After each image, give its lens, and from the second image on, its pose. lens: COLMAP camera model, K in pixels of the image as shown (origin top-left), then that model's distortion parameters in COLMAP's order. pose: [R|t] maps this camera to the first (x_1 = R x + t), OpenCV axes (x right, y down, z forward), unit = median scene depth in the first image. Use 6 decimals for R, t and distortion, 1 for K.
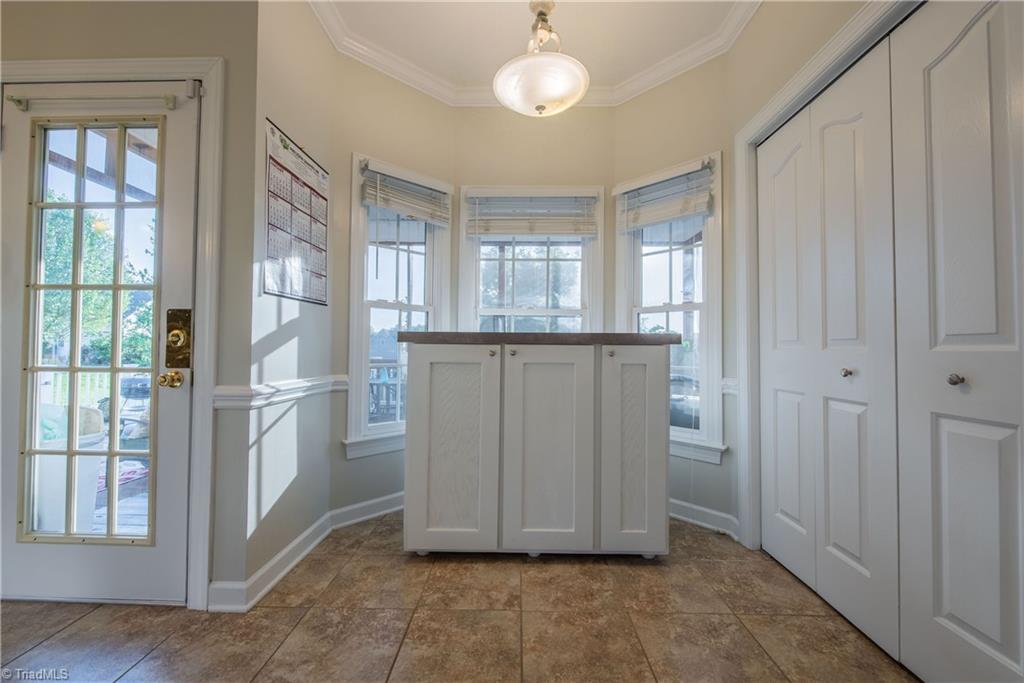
lens RADIAL K [[413.0, 0, 523.3], [0, 413.0, 339.5], [0, 0, 1]] dist [-0.015499, -0.000803]
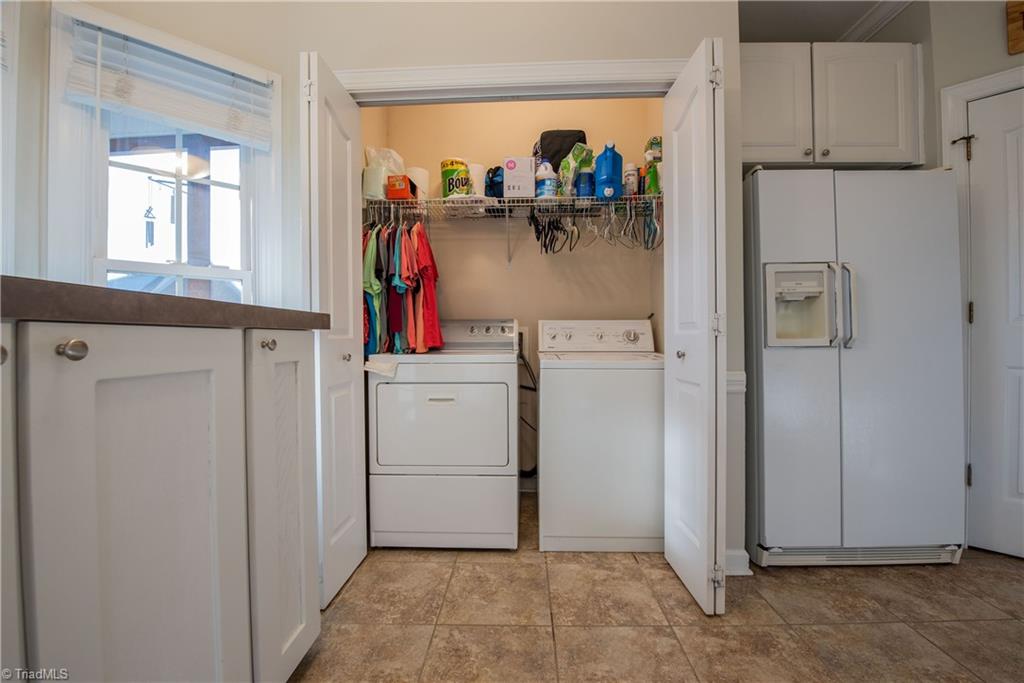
lens RADIAL K [[413.0, 0, 494.5], [0, 413.0, 336.6], [0, 0, 1]] dist [-0.015499, -0.000803]
pose [[0.031290, -0.007365, 0.999483, -0.333922], [-0.016971, 0.999825, 0.007899, 0.014298], [-0.999366, -0.017209, 0.031160, 0.725462]]
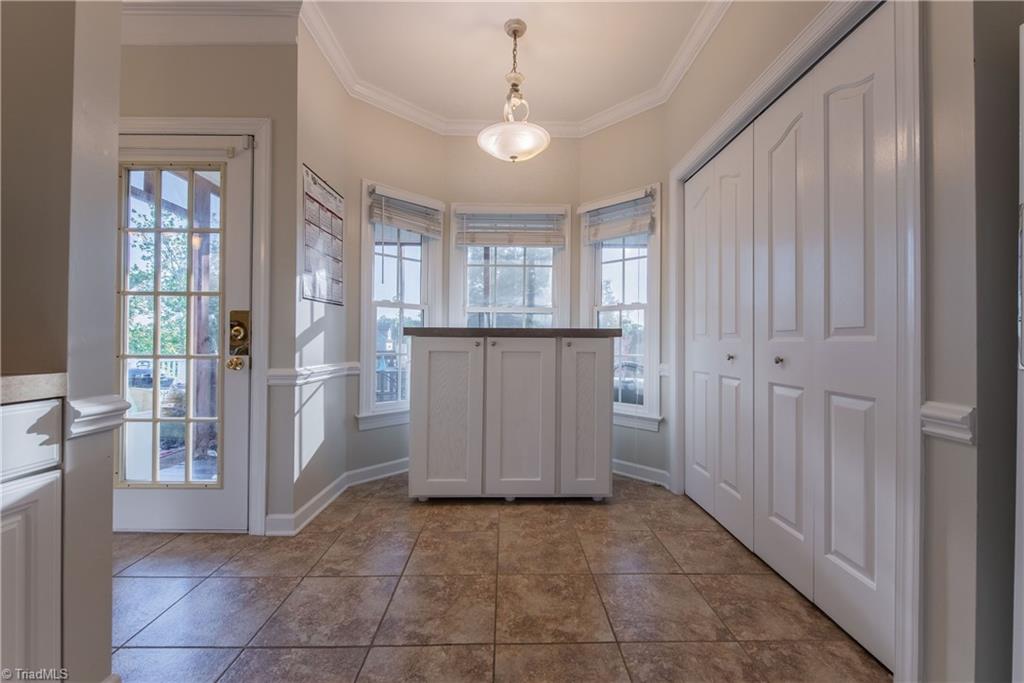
lens RADIAL K [[413.0, 0, 518.4], [0, 413.0, 337.5], [0, 0, 1]] dist [-0.015499, -0.000803]
pose [[0.999771, -0.000699, 0.021390, 0.028748], [0.000416, 0.999912, 0.013229, -0.004417], [-0.021397, -0.013217, 0.999684, -0.325746]]
